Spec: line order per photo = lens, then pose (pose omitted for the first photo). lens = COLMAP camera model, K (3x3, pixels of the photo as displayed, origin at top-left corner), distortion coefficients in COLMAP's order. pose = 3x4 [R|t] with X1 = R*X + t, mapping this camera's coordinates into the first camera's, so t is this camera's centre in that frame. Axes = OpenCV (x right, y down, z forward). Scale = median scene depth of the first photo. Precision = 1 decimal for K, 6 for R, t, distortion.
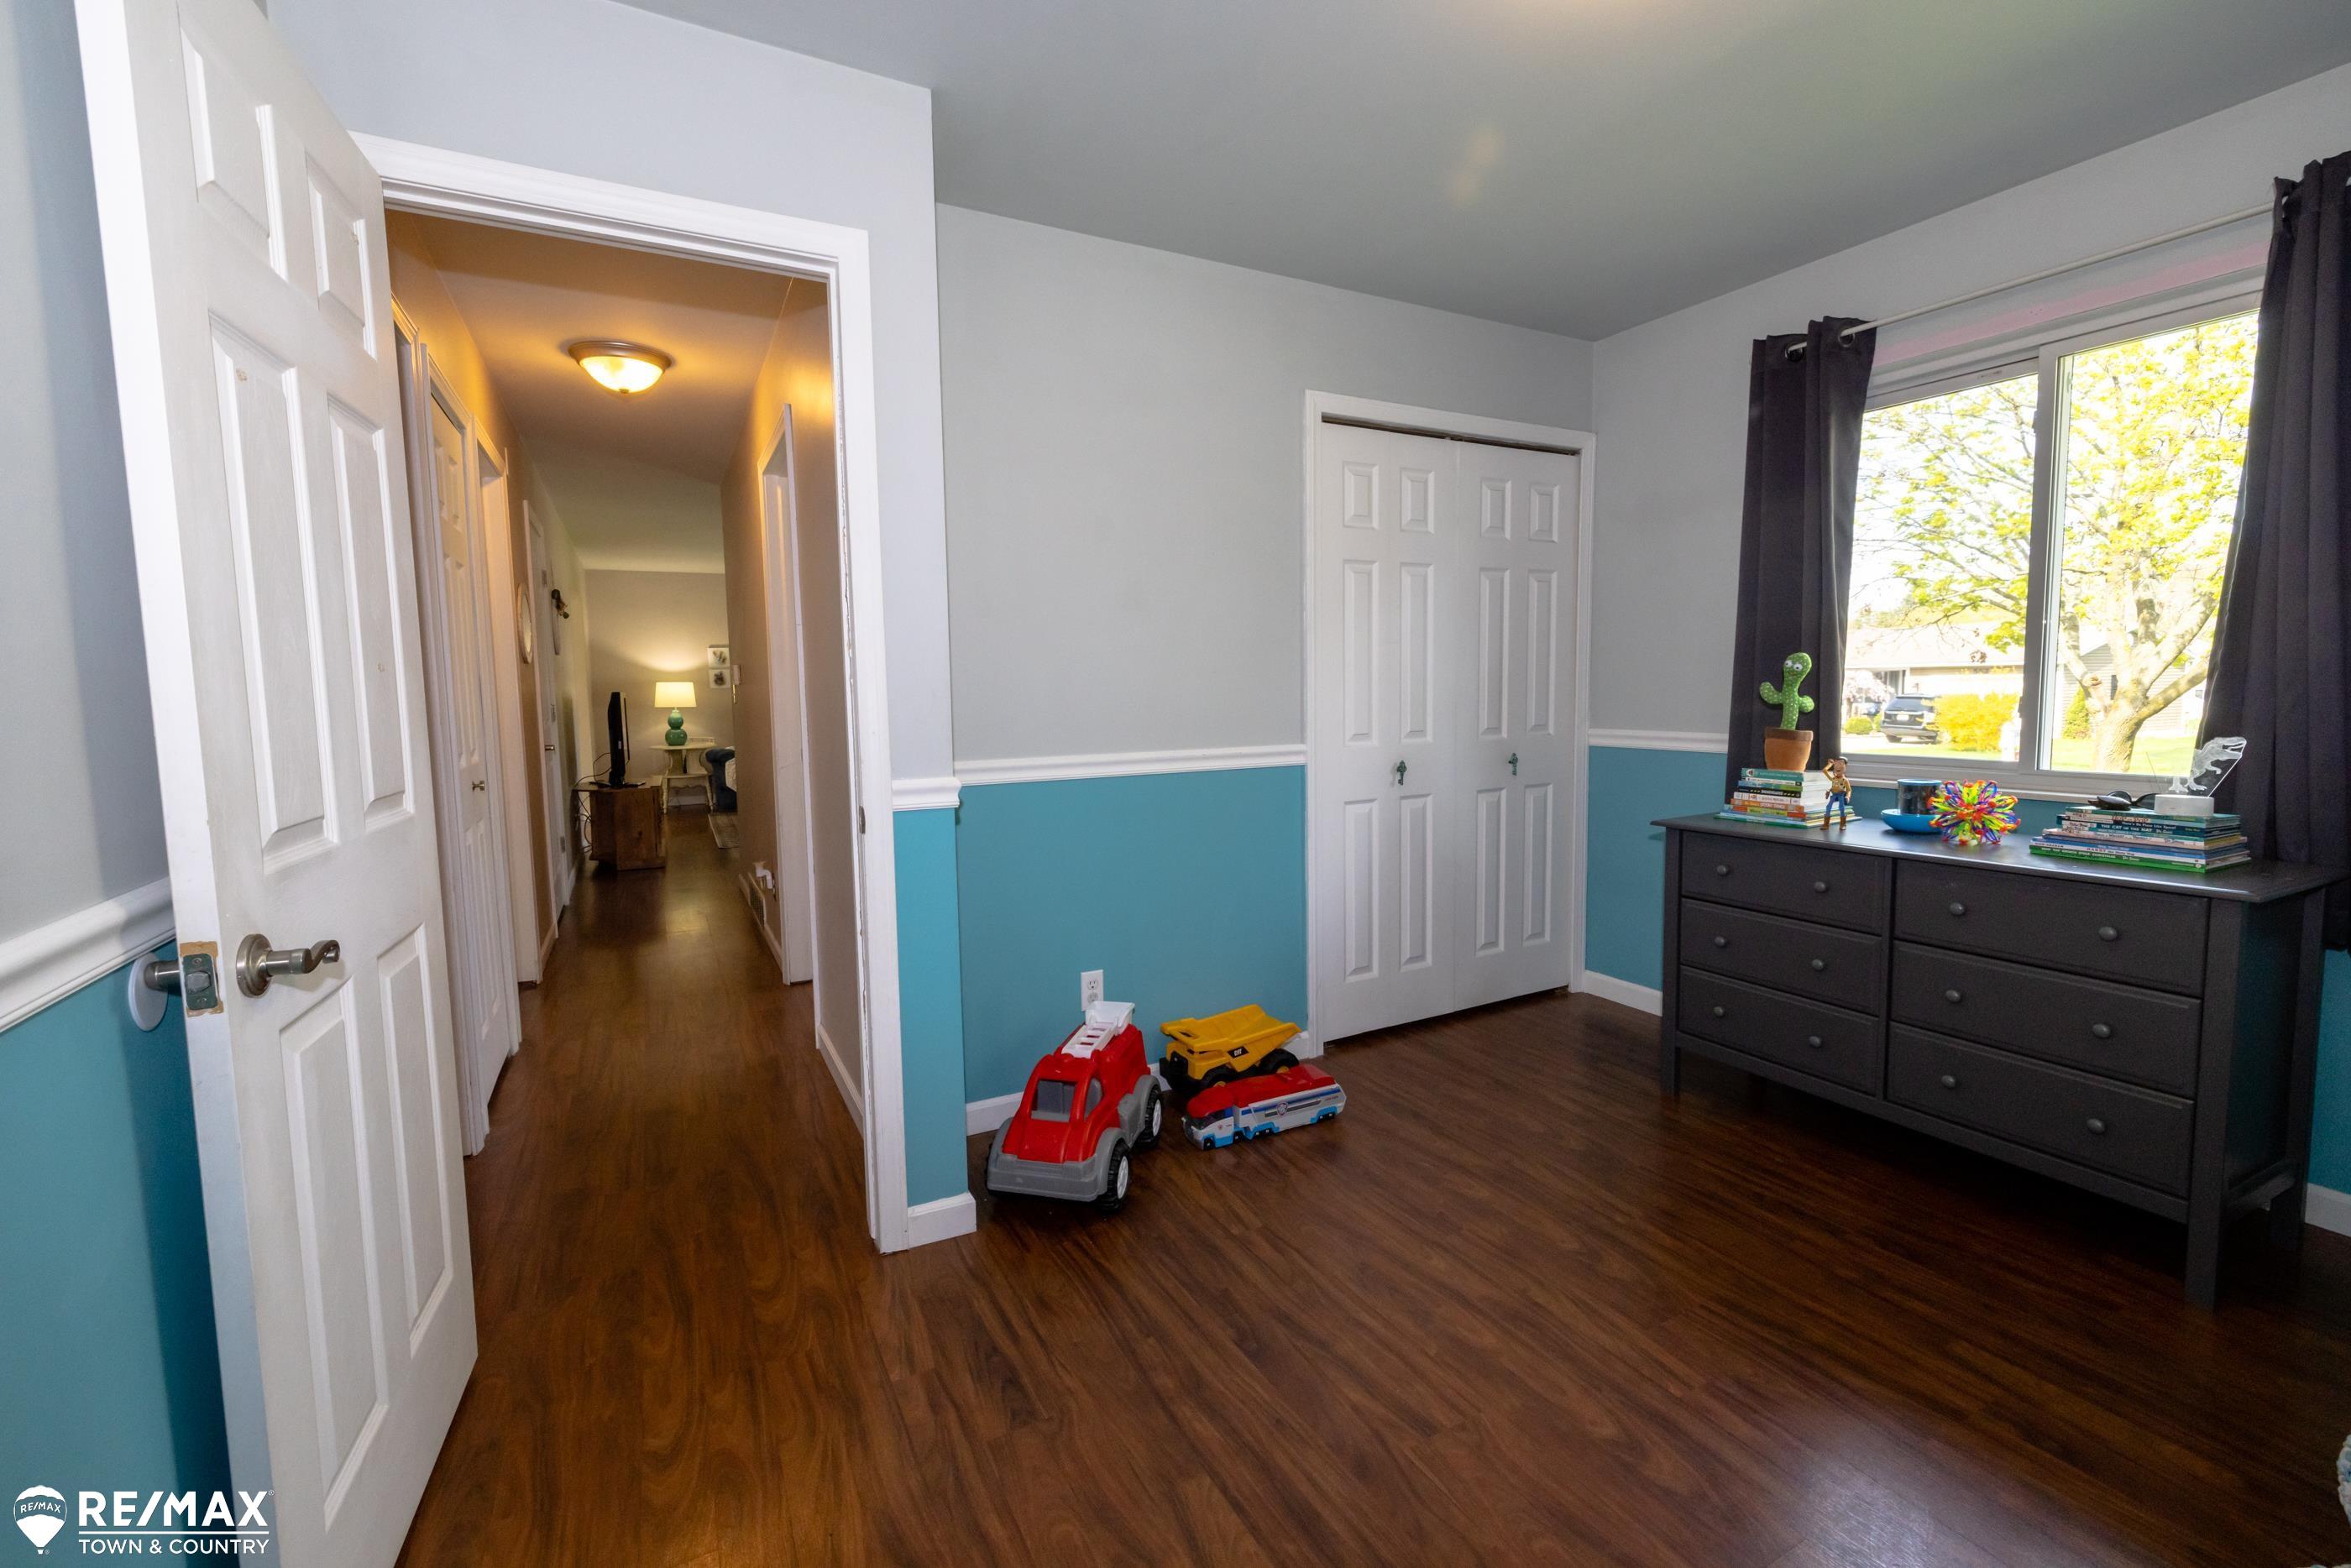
lens RADIAL K [[980.0, 0, 1161.8], [0, 980.0, 777.7], [0, 0, 1]] dist [0.001693, -0.000587]
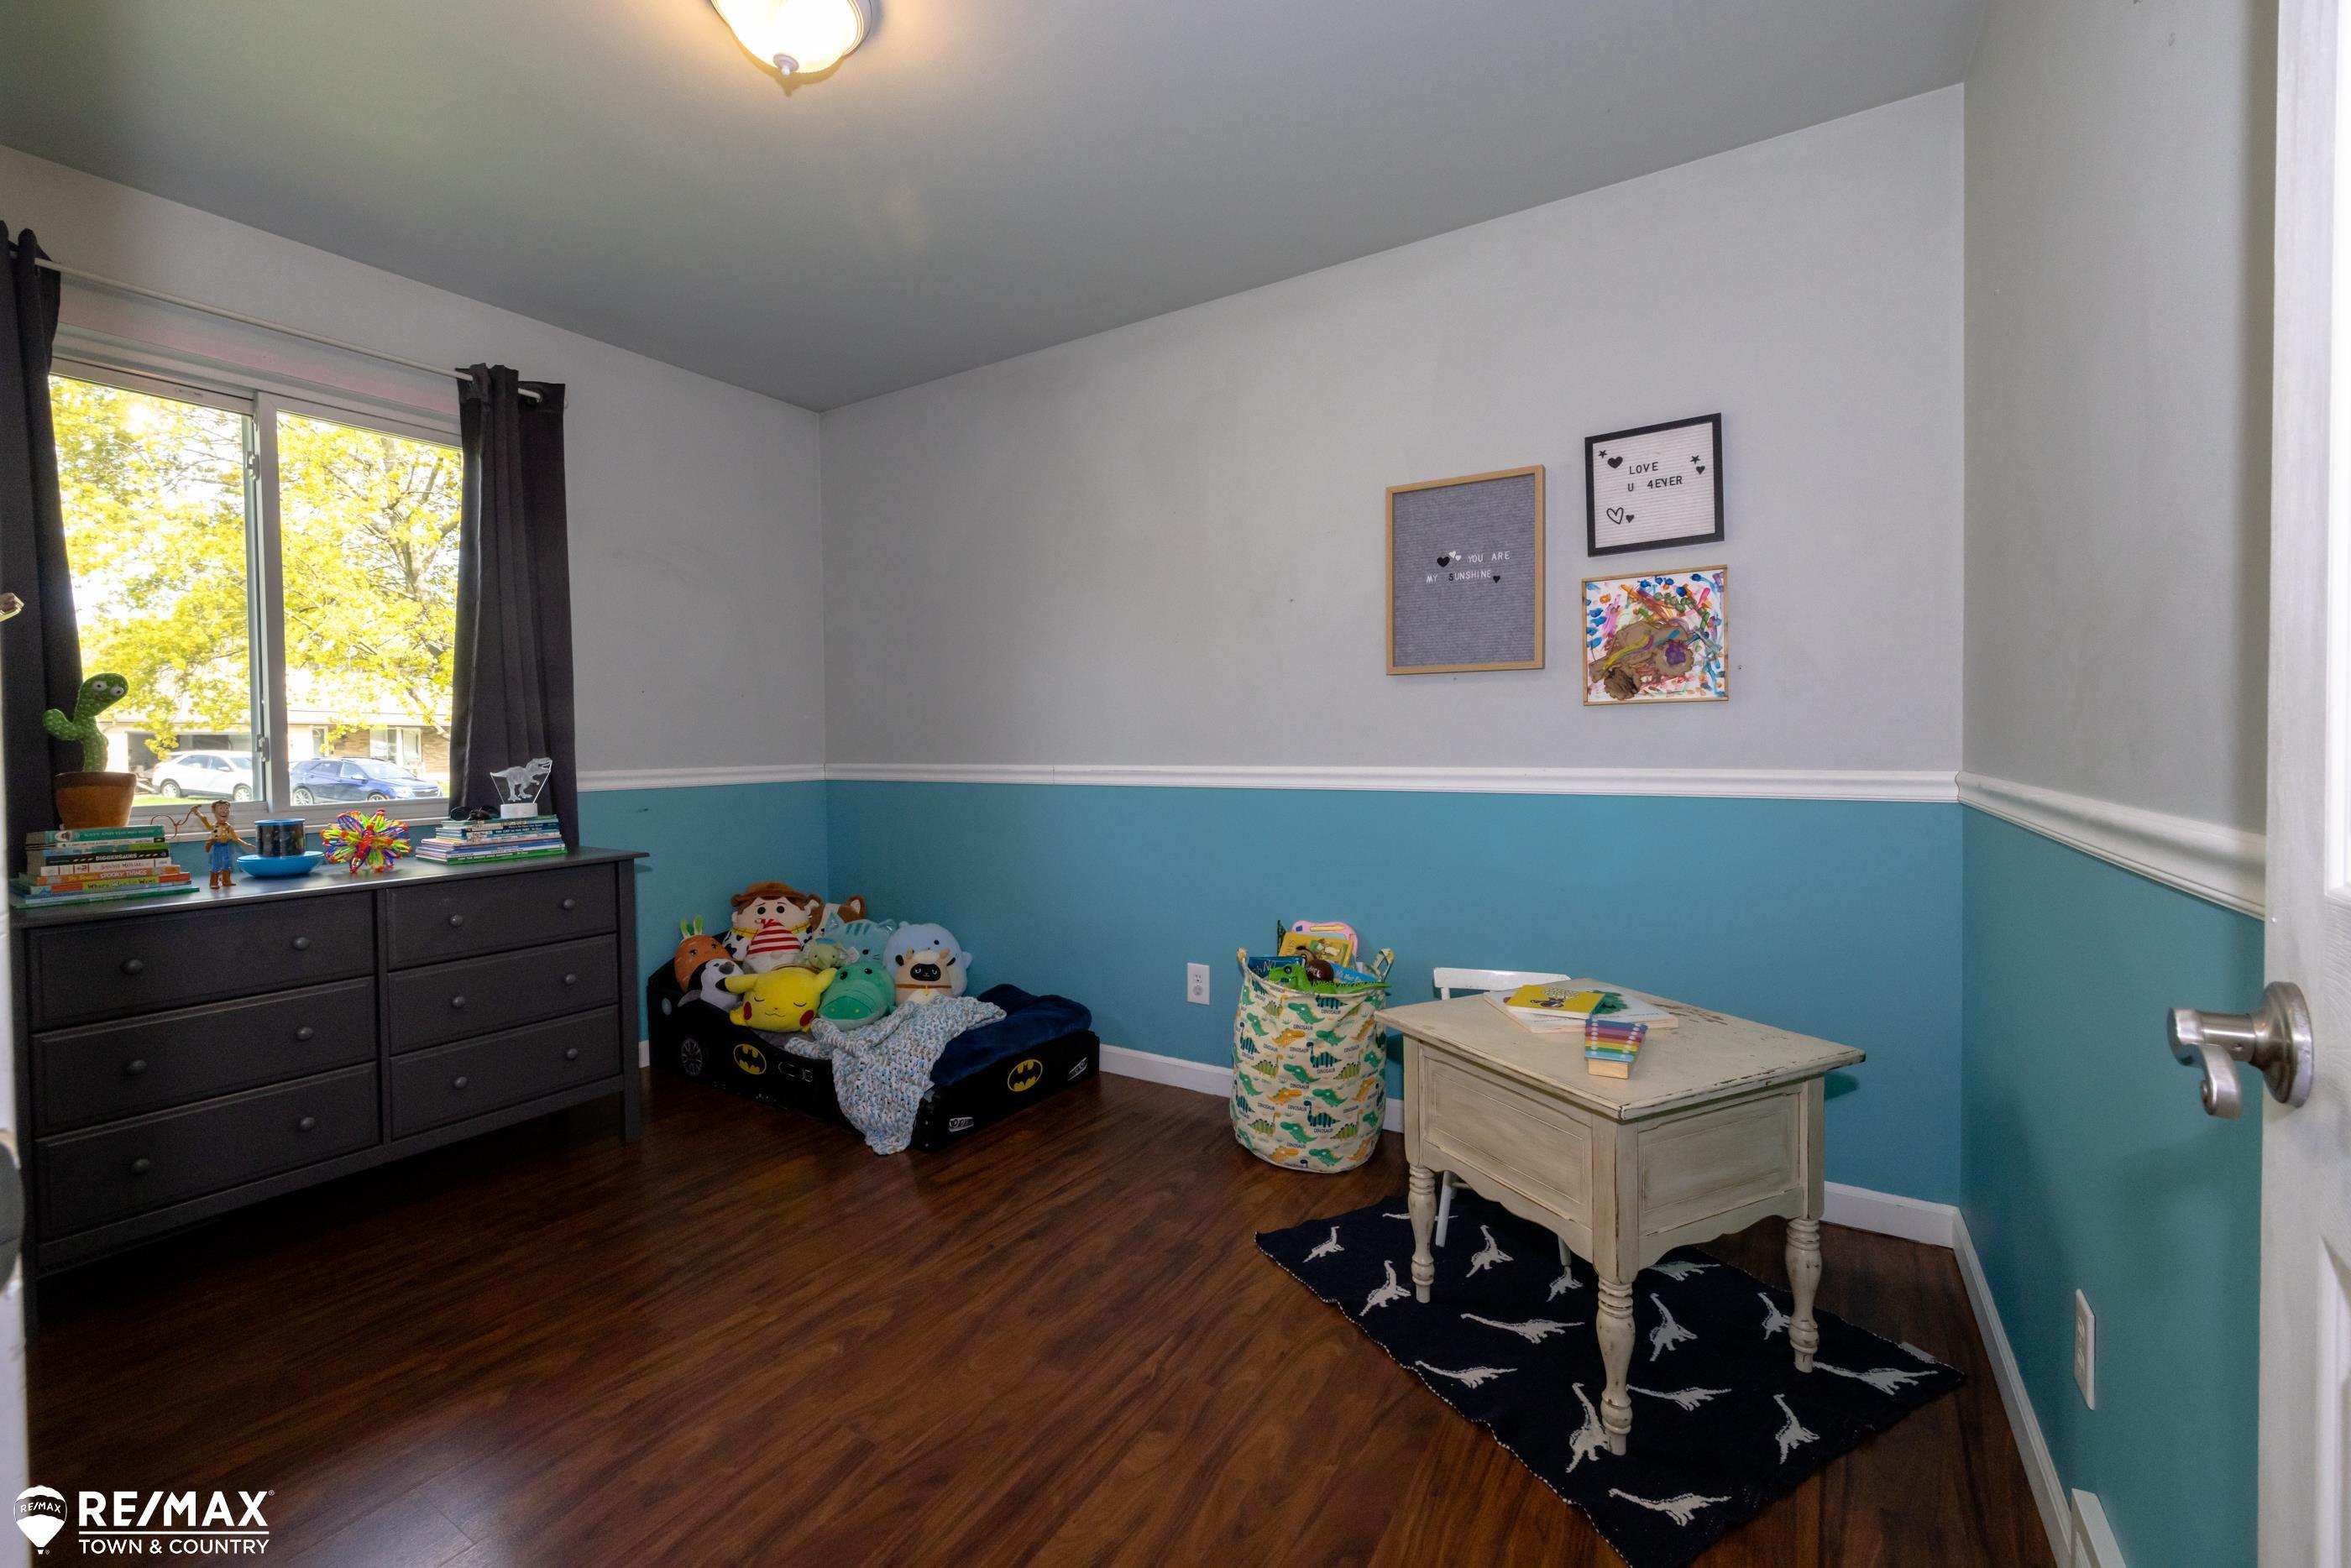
lens RADIAL K [[980.0, 0, 1162.0], [0, 980.0, 765.8], [0, 0, 1]] dist [0.001693, -0.000587]
pose [[-0.492846, -0.003665, 0.870109, -0.543576], [0.100899, 0.993004, 0.061334, -0.025263], [-0.864247, 0.118021, -0.489028, 0.870263]]
